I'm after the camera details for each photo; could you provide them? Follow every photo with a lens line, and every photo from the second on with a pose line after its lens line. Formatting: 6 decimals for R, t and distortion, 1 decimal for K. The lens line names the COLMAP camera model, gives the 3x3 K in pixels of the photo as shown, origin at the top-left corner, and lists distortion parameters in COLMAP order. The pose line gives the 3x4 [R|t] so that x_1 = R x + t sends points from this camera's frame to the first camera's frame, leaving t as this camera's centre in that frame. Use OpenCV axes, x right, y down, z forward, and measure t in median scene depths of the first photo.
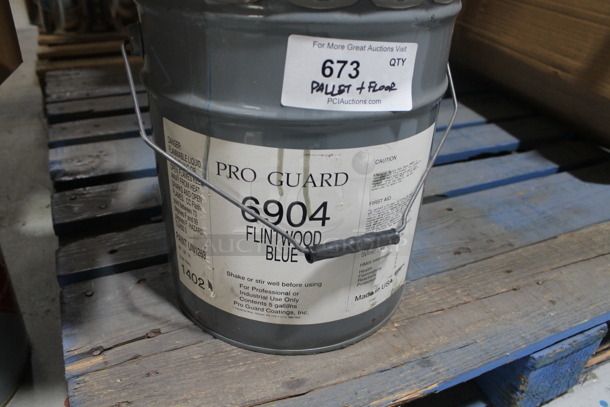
lens RADIAL K [[499.8, 0, 305.0], [0, 499.8, 203.5], [0, 0, 1]] dist [-0.175431, 0.134647]
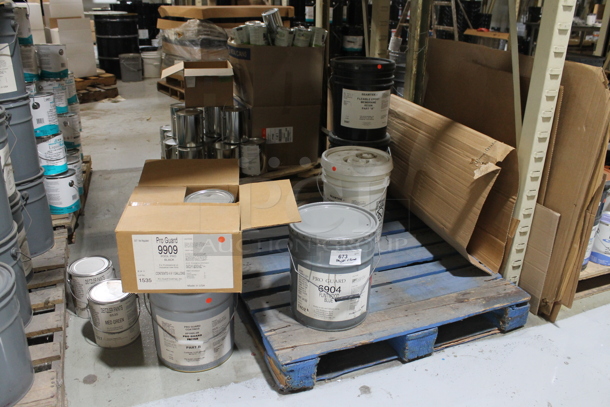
lens RADIAL K [[499.8, 0, 305.0], [0, 499.8, 203.5], [0, 0, 1]] dist [-0.175431, 0.134647]
pose [[0.998264, -0.000898, -0.058896, -0.002574], [-0.008068, 0.988375, -0.151824, -0.045220], [0.058347, 0.152036, 0.986651, -2.543778]]
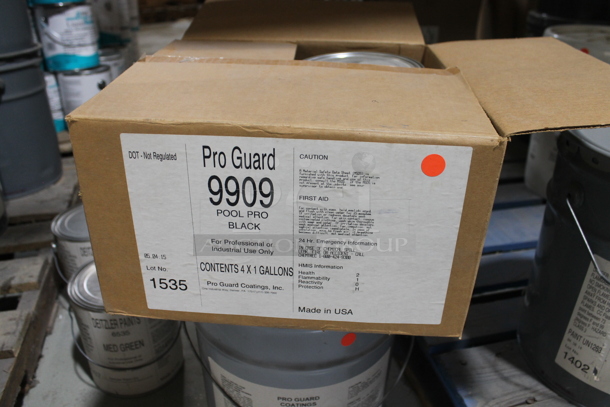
lens RADIAL K [[499.8, 0, 305.0], [0, 499.8, 203.5], [0, 0, 1]] dist [-0.175431, 0.134647]
pose [[0.973318, 0.065841, -0.219811, -0.698182], [-0.079651, 0.995329, -0.054559, -0.154451], [0.215192, 0.070611, 0.974016, -0.451197]]
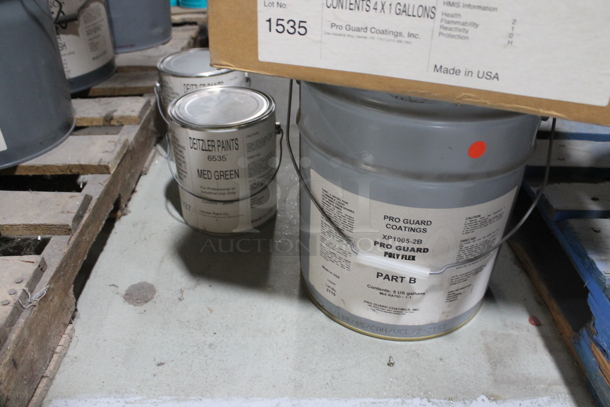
lens RADIAL K [[499.8, 0, 305.0], [0, 499.8, 203.5], [0, 0, 1]] dist [-0.175431, 0.134647]
pose [[0.902644, 0.207709, -0.376950, -0.753087], [-0.193198, 0.978183, 0.076371, 0.200534], [0.384589, 0.003890, 0.923080, -0.316771]]
